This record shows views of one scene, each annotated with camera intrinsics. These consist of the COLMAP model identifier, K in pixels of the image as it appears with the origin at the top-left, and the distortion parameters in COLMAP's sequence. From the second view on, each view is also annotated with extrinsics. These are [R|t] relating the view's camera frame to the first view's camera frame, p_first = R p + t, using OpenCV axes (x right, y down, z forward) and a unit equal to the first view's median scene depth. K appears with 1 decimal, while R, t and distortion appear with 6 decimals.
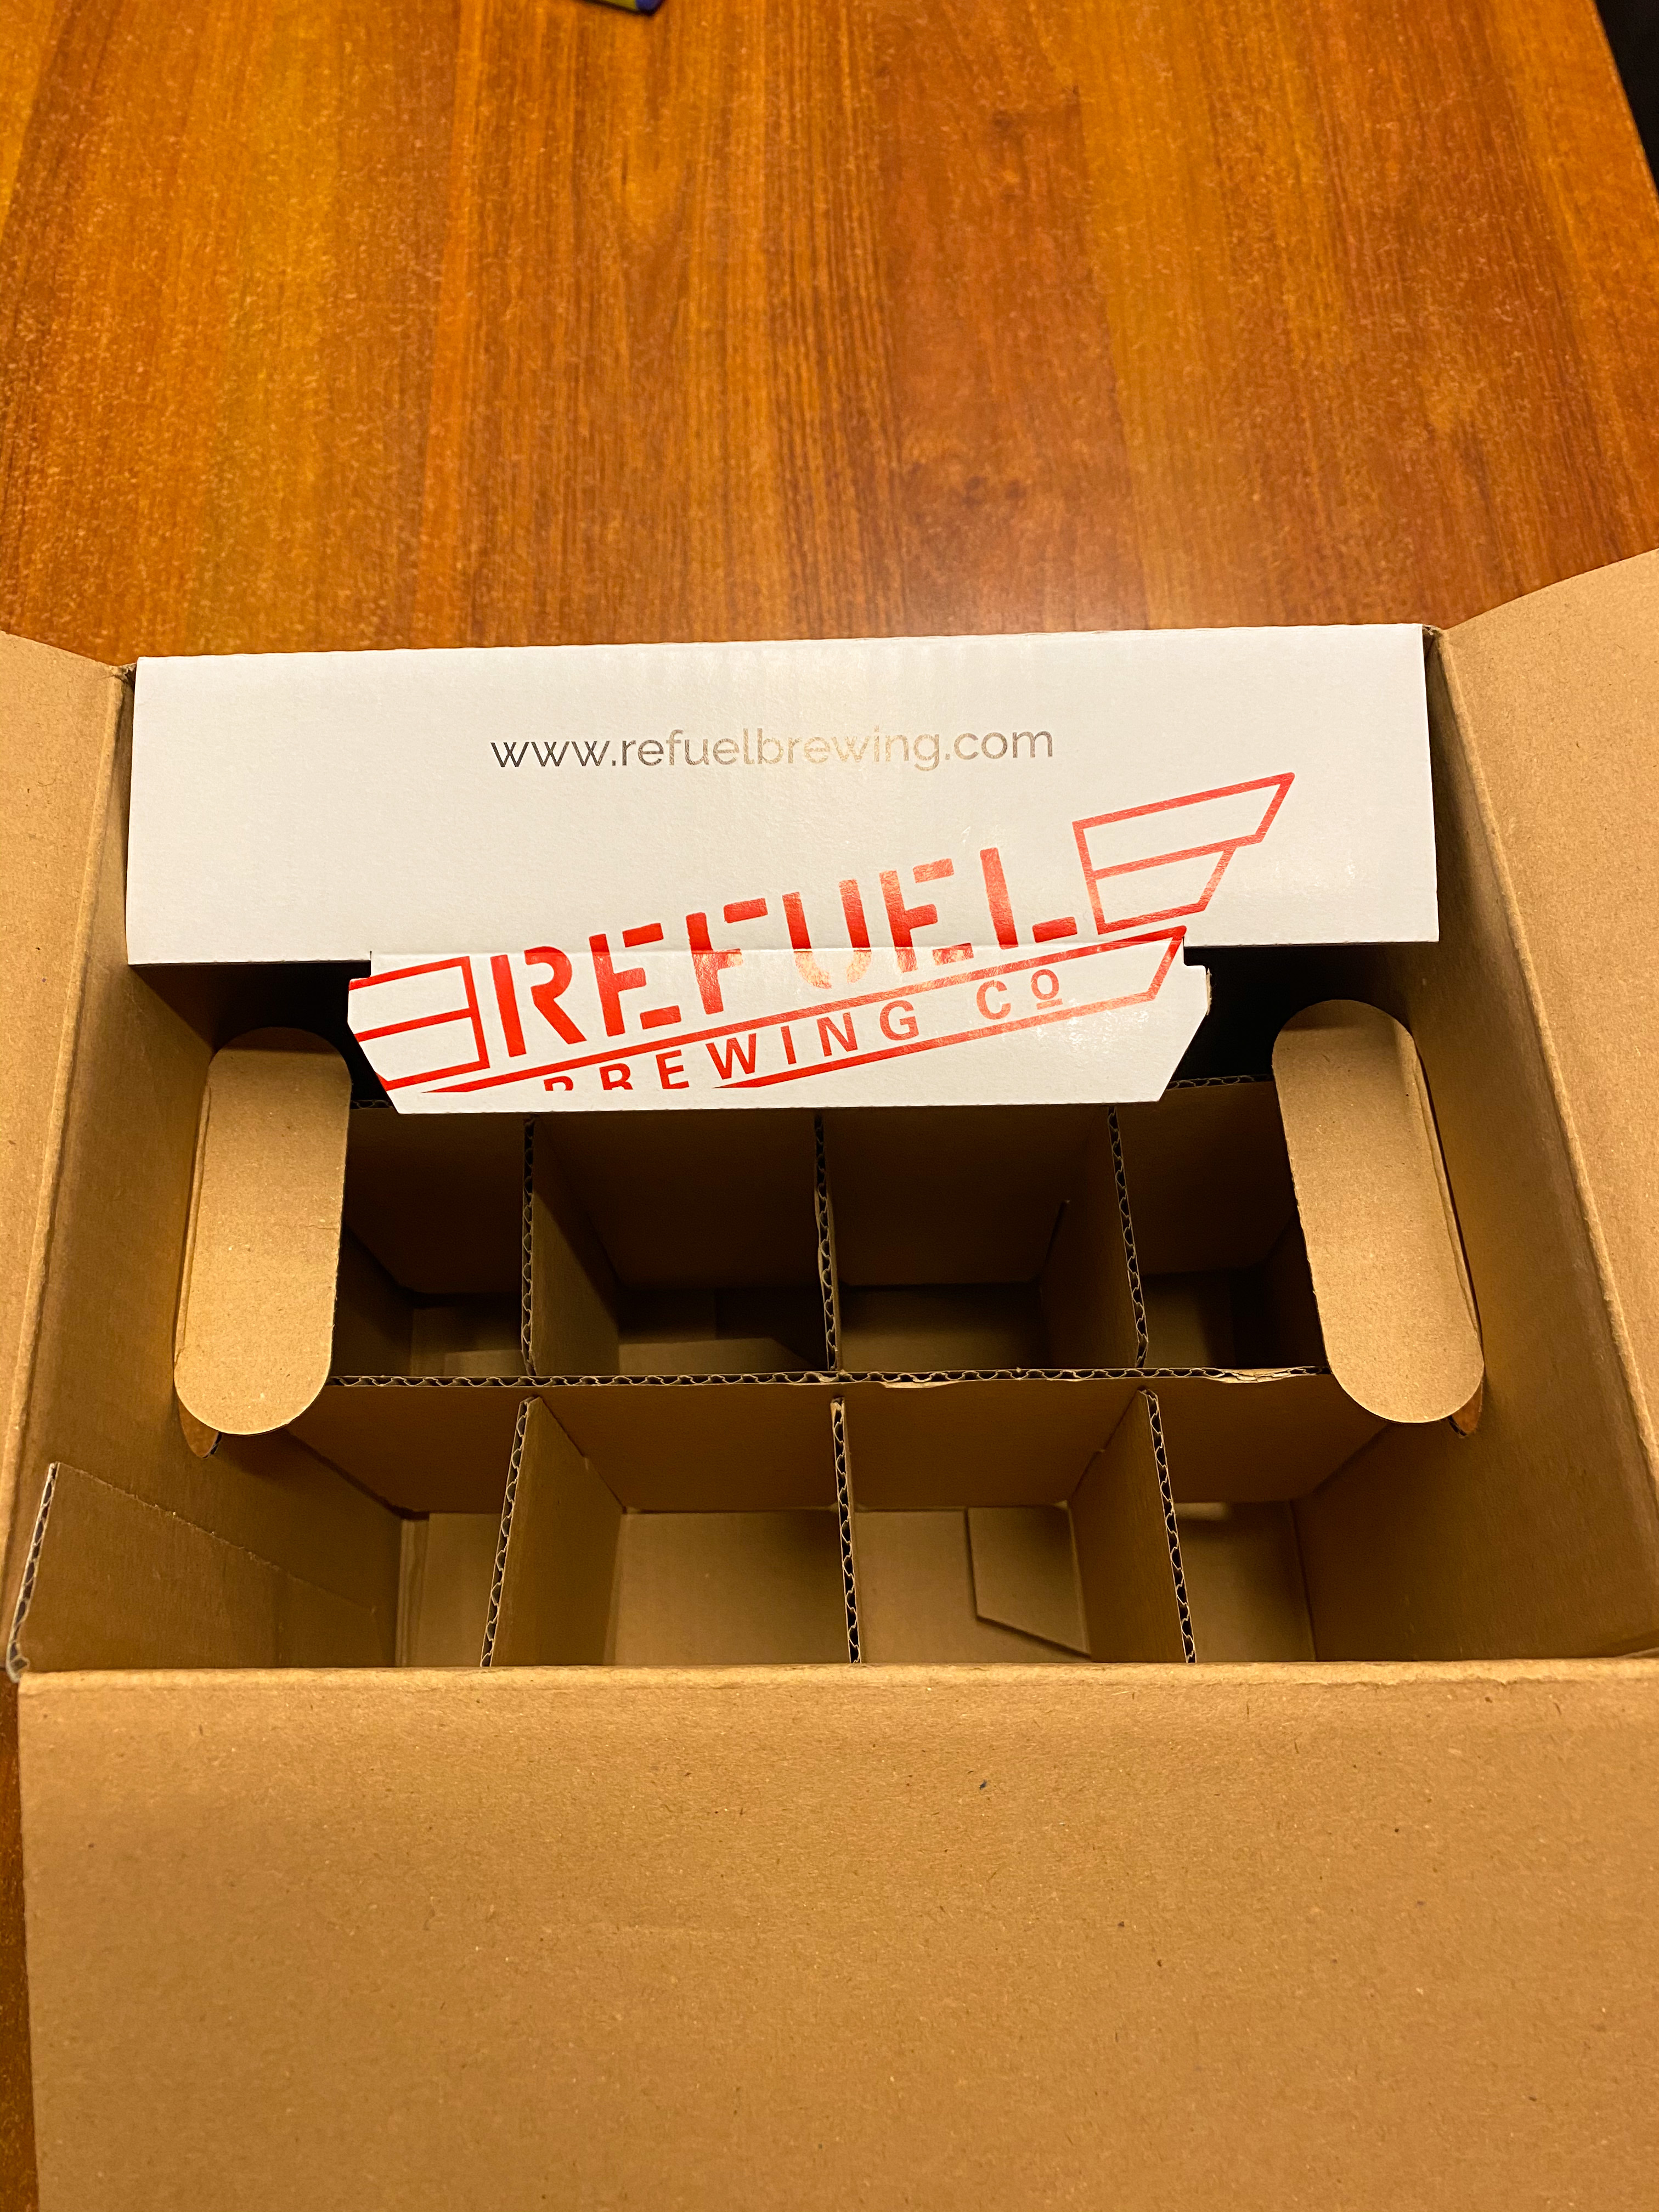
lens RADIAL K [[1762.9, 0, 816.2], [0, 1762.9, 1083.6], [0, 0, 1]] dist [-0.018461, 0.032230]
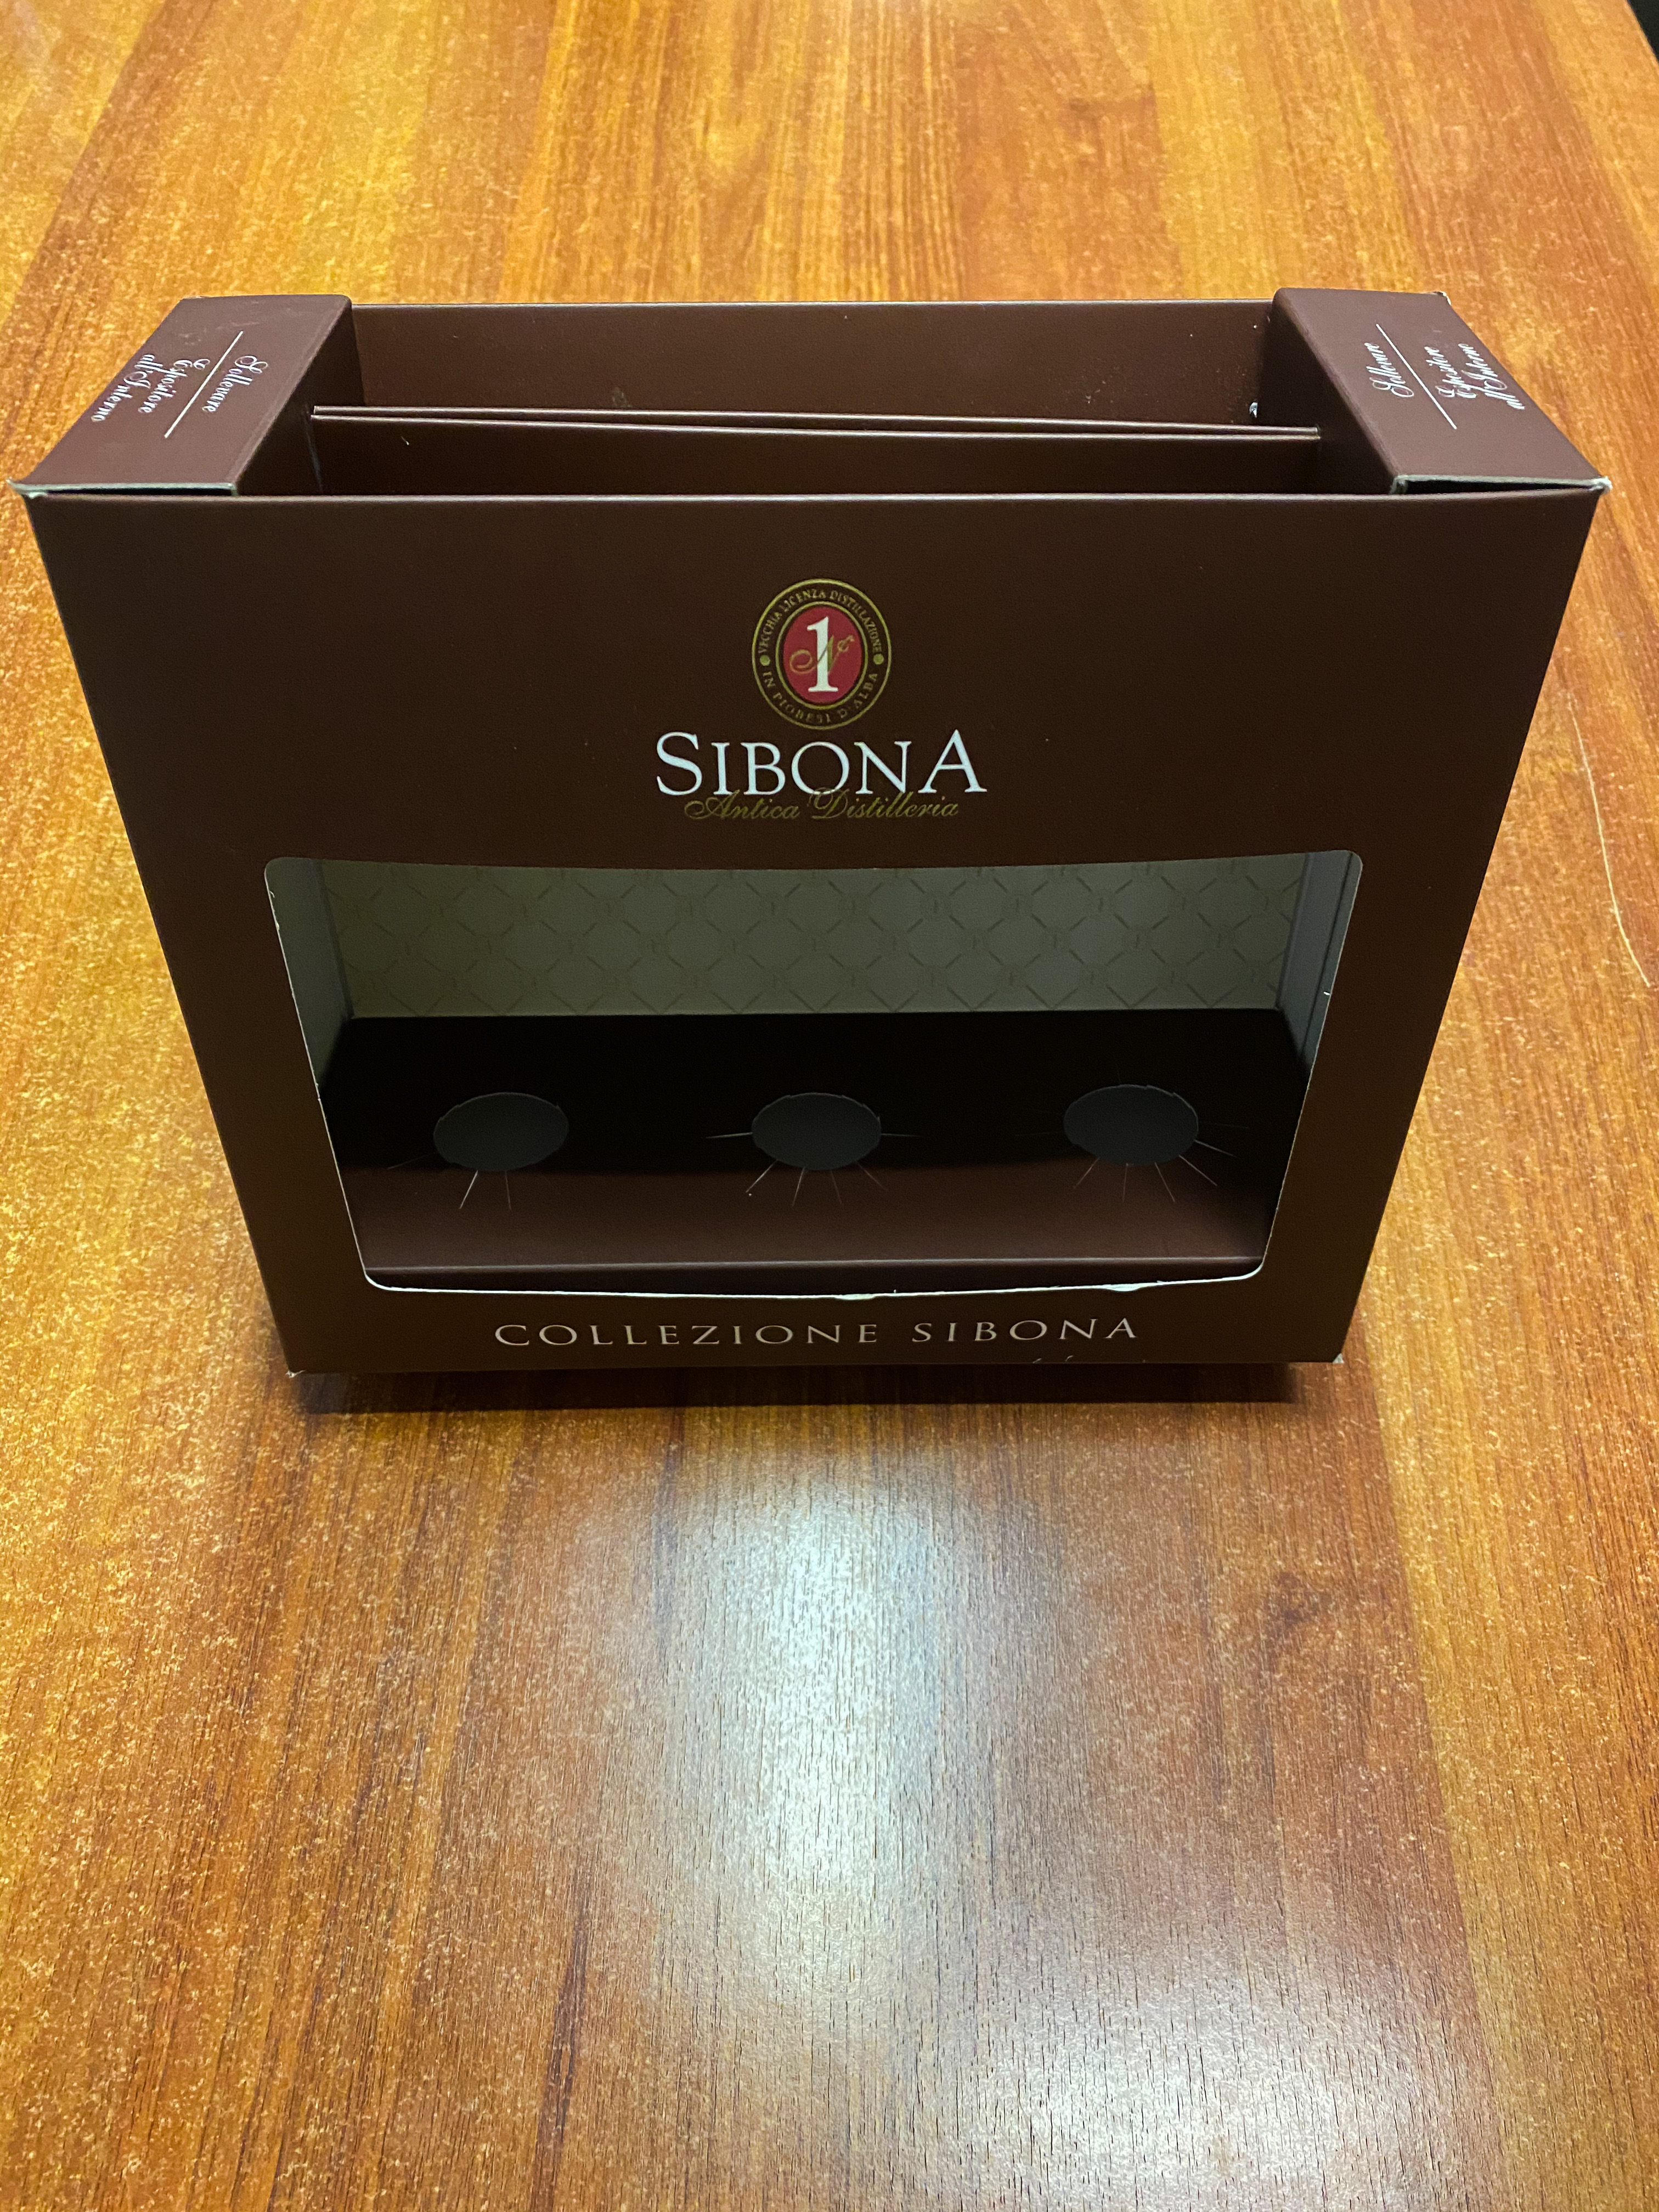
lens RADIAL K [[1762.9, 0, 815.9], [0, 1762.9, 1066.0], [0, 0, 1]] dist [-0.018461, 0.032230]
pose [[0.998125, 0.061204, 0.000918, -0.014357], [-0.060191, 0.984121, -0.166979, 0.193471], [-0.011123, 0.166611, 0.985960, 0.092037]]
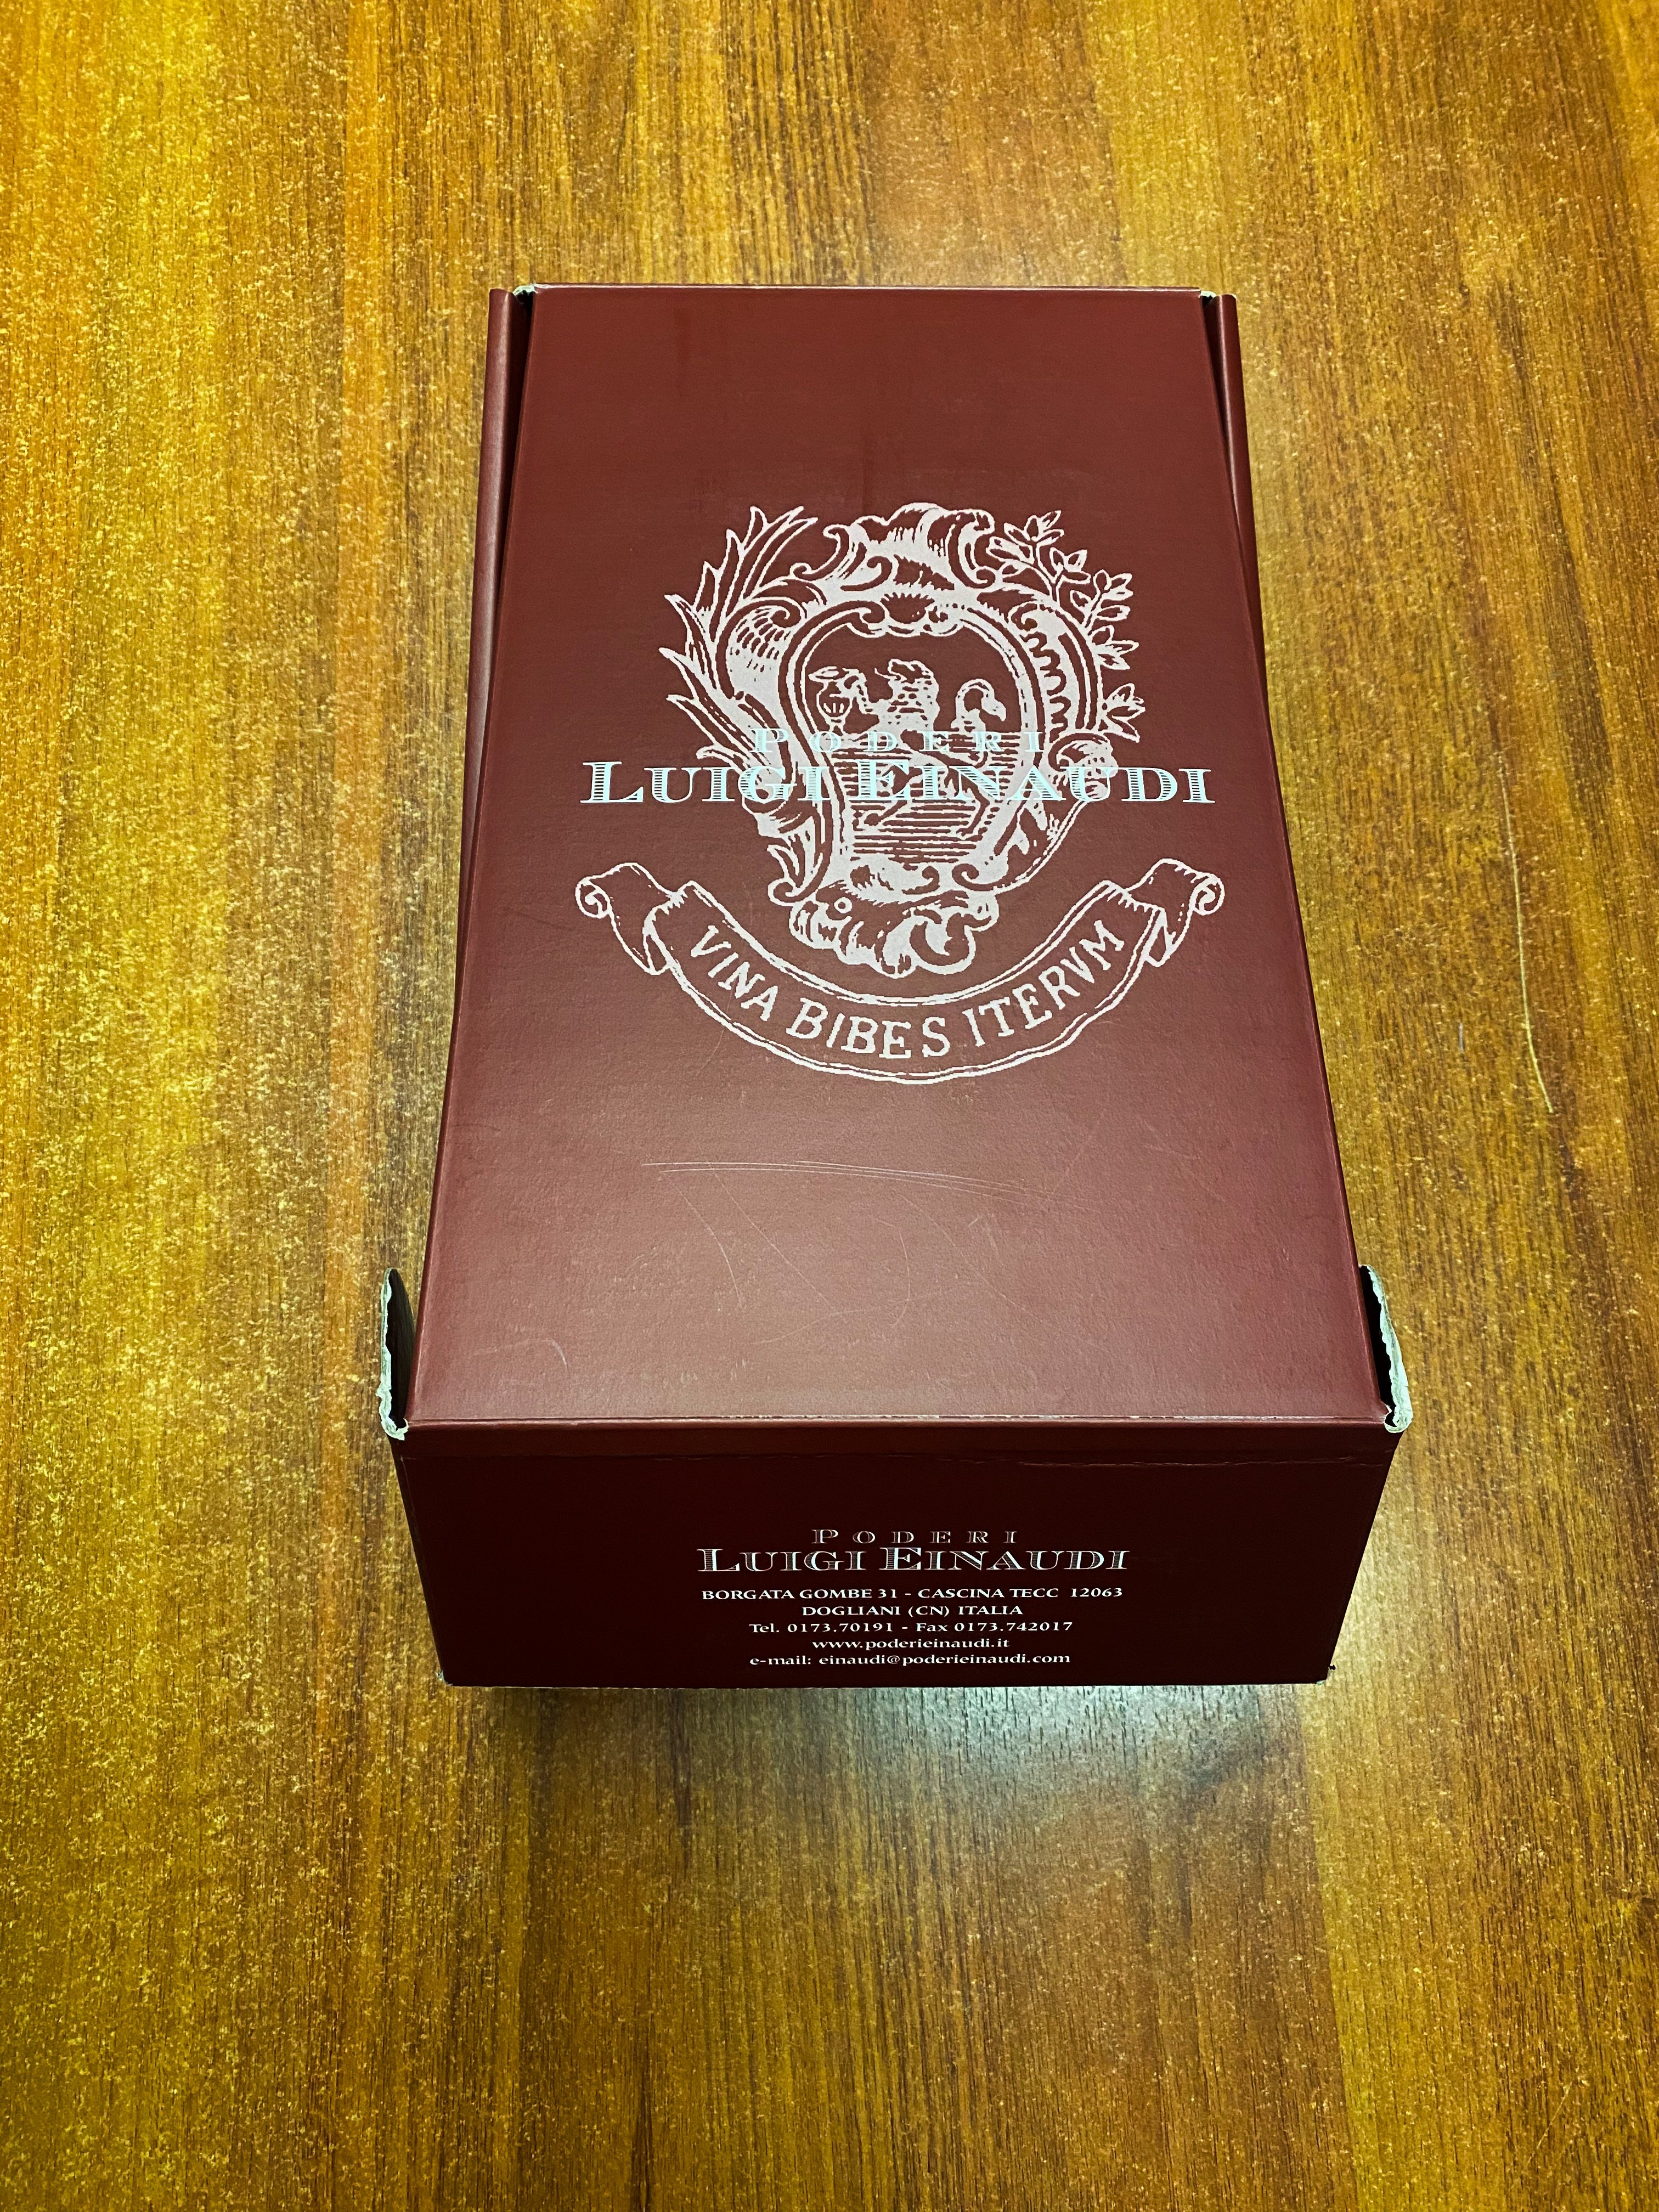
lens RADIAL K [[1762.9, 0, 828.4], [0, 1762.9, 1084.9], [0, 0, 1]] dist [-0.018461, 0.032230]
pose [[0.998539, -0.011314, 0.052840, -0.029358], [0.002887, 0.987608, 0.156913, -0.106499], [-0.053961, -0.156532, 0.986198, 0.057095]]
